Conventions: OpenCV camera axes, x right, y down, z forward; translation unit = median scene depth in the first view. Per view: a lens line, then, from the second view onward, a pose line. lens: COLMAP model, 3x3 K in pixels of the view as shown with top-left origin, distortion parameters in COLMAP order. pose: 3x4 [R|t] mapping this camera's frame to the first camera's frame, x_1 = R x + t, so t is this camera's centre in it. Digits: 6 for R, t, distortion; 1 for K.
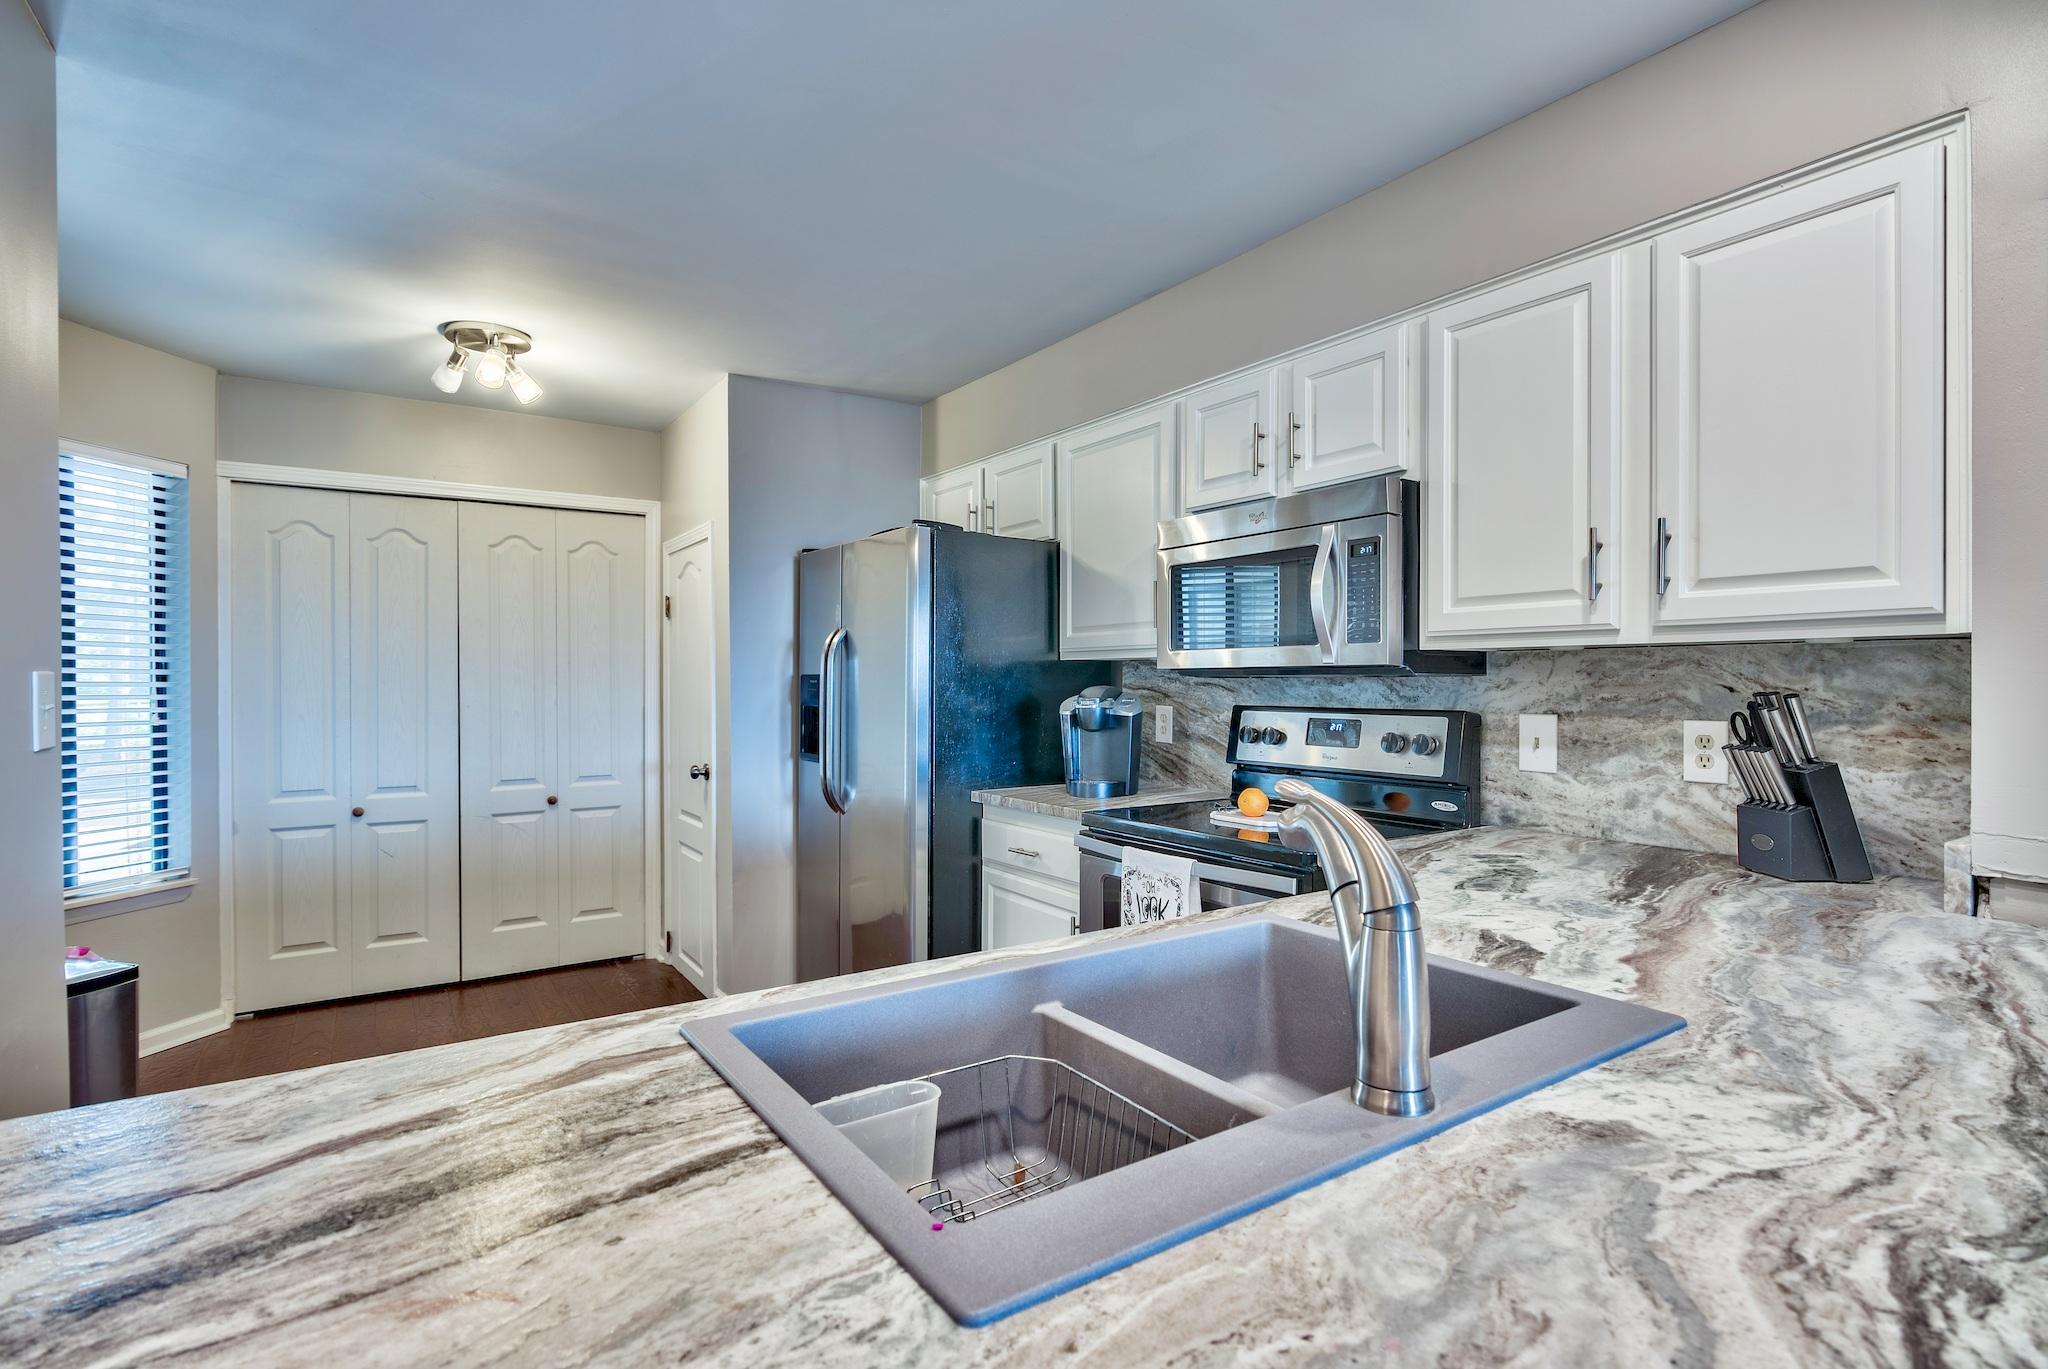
lens RADIAL K [[980.1, 0, 1024.0], [0, 980.1, 684.5], [0, 0, 1]] dist [-0.001977, -0.000291]
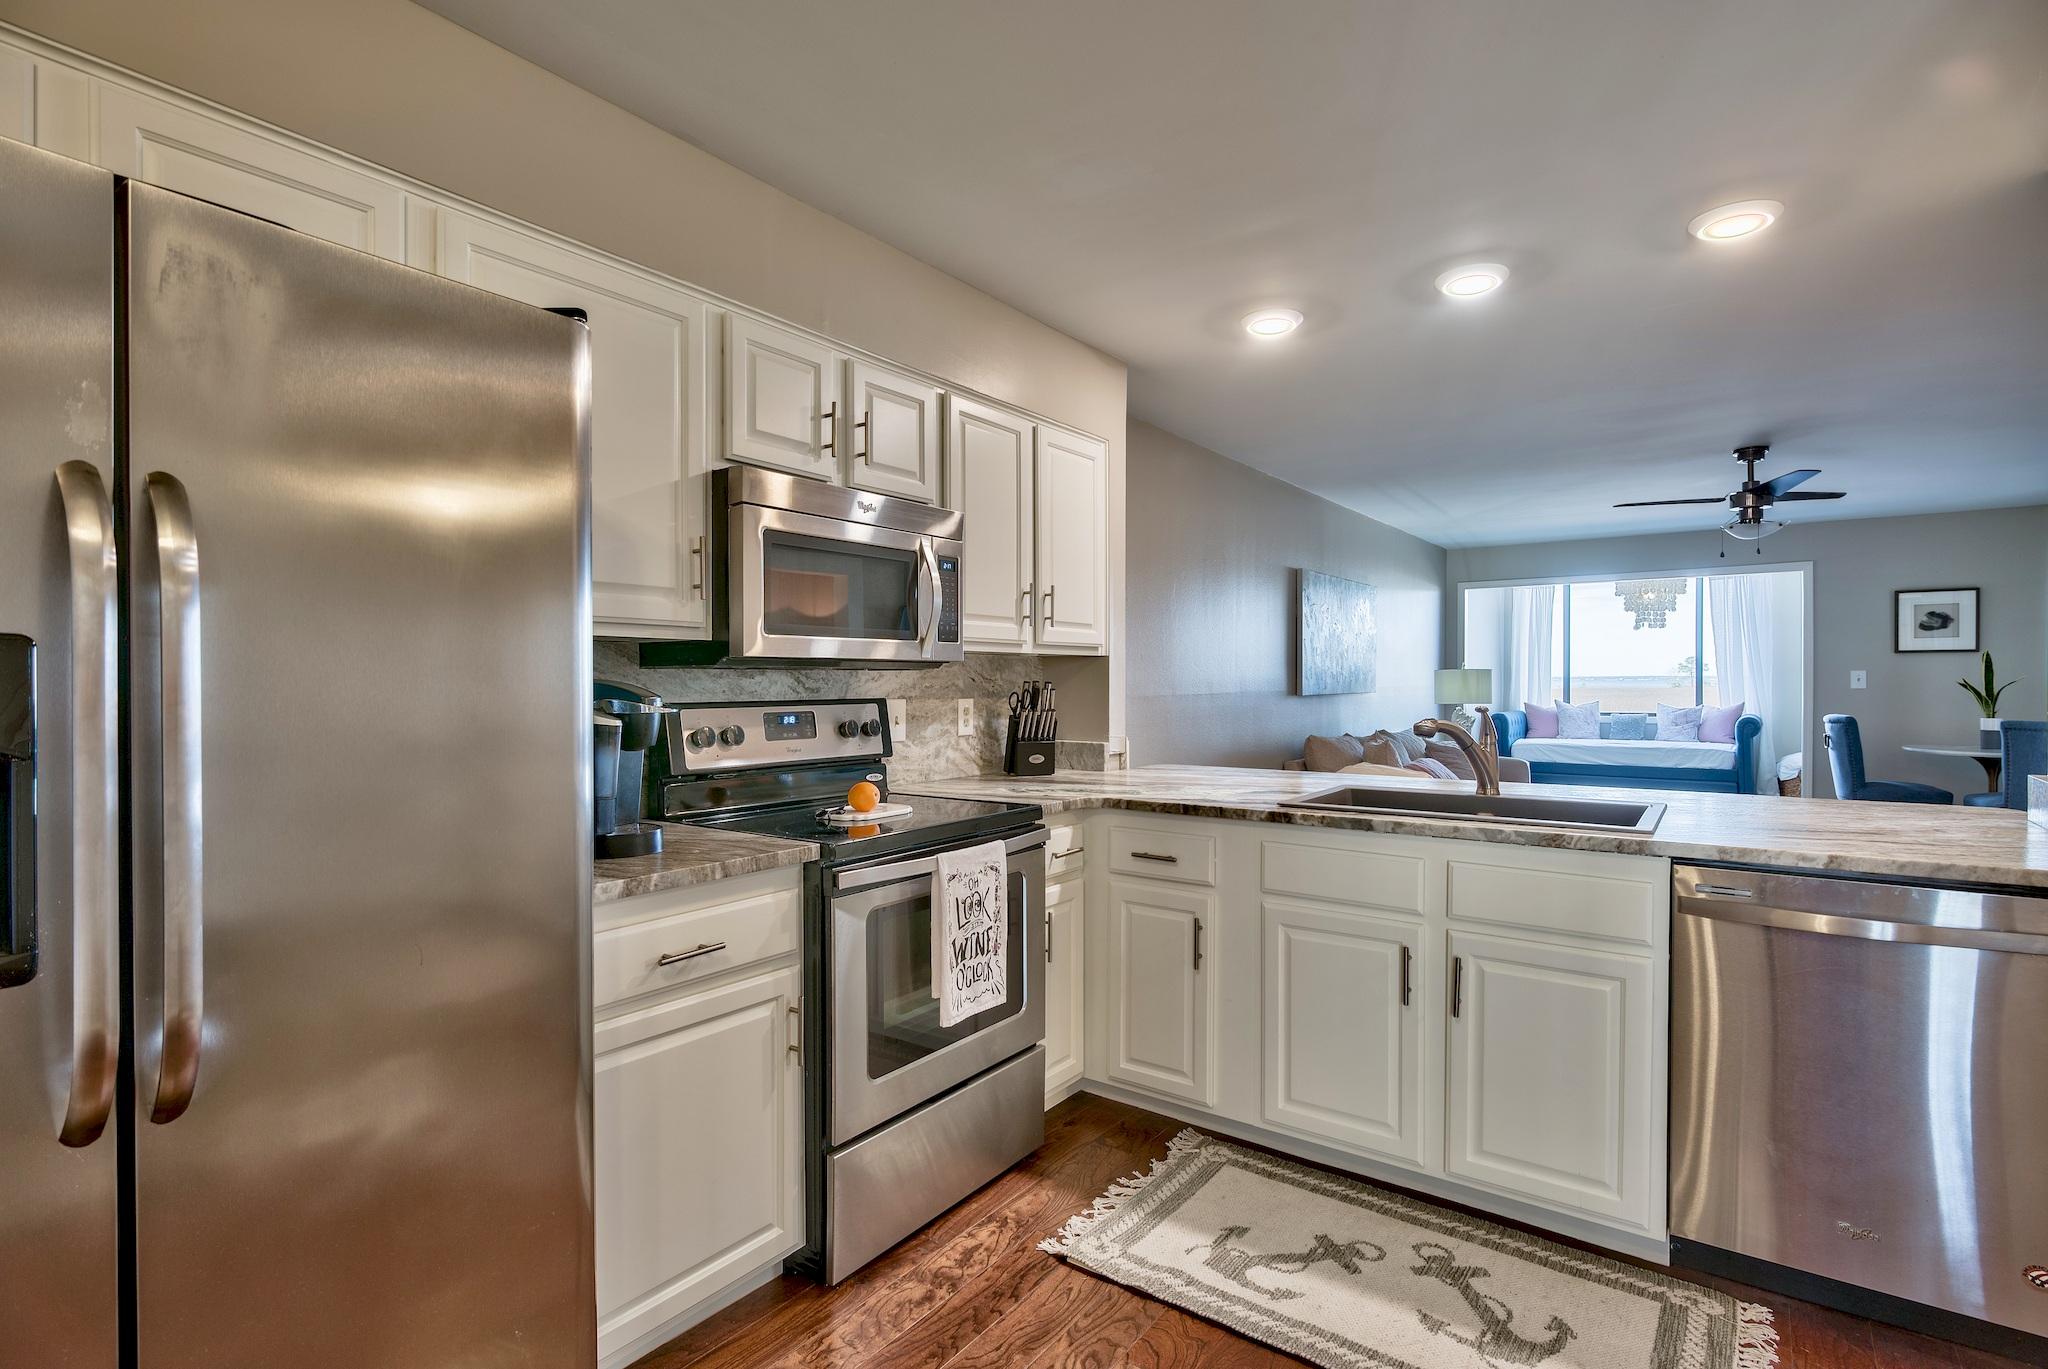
lens RADIAL K [[1017.7, 0, 1024.0], [0, 1017.7, 684.5], [0, 0, 1]] dist [-0.001486, -0.000165]
pose [[-0.348535, -0.006053, 0.937276, -0.695542], [0.001243, 0.999975, 0.006920, 0.000481], [-0.937295, 0.003577, -0.348519, 1.078296]]
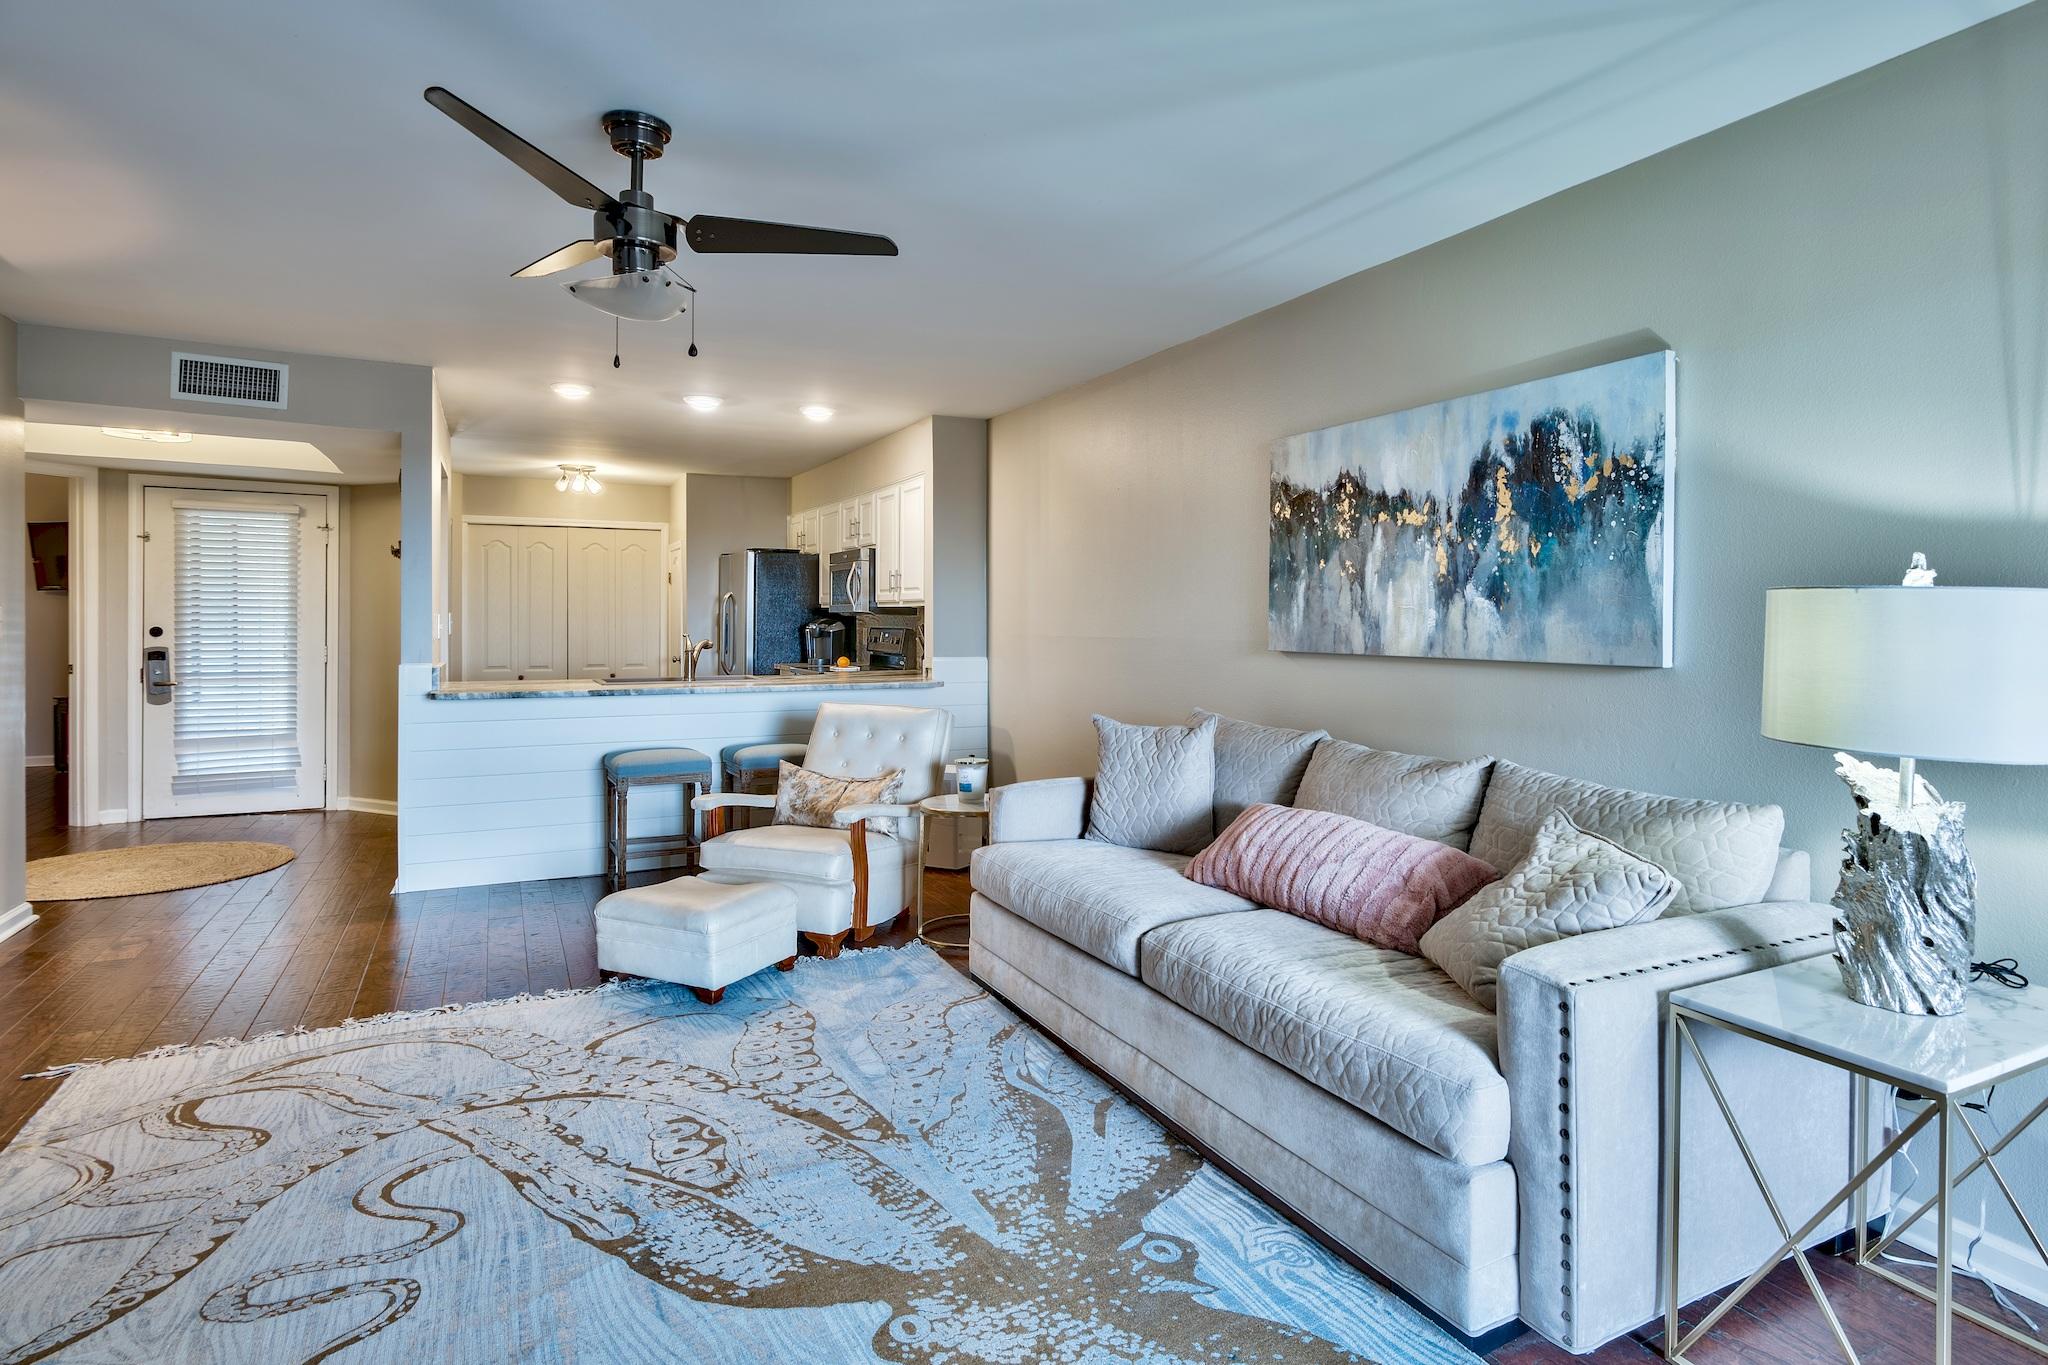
lens RADIAL K [[1056.4, 0, 1088.4], [0, 1056.4, 610.0], [0, 0, 1]] dist [0.000863, 0.000122]
pose [[0.996757, 0.004036, -0.080368, 1.019124], [-0.004495, 0.999975, -0.005539, -0.009527], [0.080343, 0.005883, 0.996750, -1.655848]]
